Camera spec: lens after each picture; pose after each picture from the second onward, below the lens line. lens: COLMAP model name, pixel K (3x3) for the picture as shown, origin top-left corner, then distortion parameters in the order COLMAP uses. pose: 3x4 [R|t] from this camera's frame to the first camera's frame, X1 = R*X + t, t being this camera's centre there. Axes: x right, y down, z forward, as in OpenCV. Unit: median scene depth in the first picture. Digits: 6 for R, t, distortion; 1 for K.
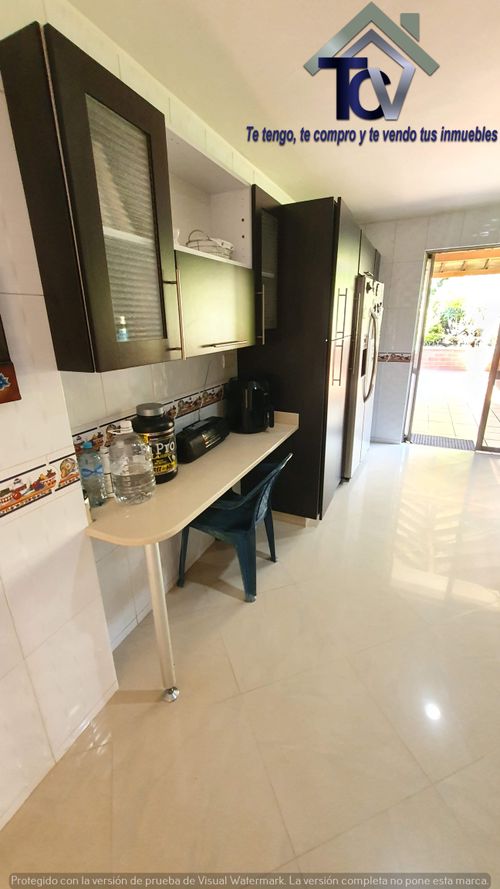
lens RADIAL K [[347.2, 0, 249.4], [0, 347.2, 443.8], [0, 0, 1]] dist [0.003850, 0.002185]
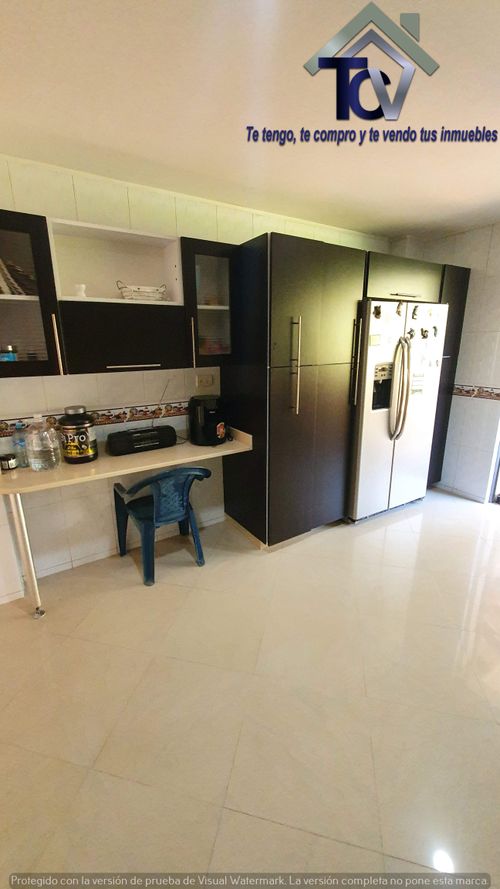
lens RADIAL K [[347.2, 0, 250.8], [0, 347.2, 445.0], [0, 0, 1]] dist [0.003850, 0.002185]
pose [[0.841938, 0.161681, -0.514782, 0.554932], [-0.186050, 0.982531, 0.004300, -0.051409], [0.506484, 0.092155, 0.857310, 0.092689]]
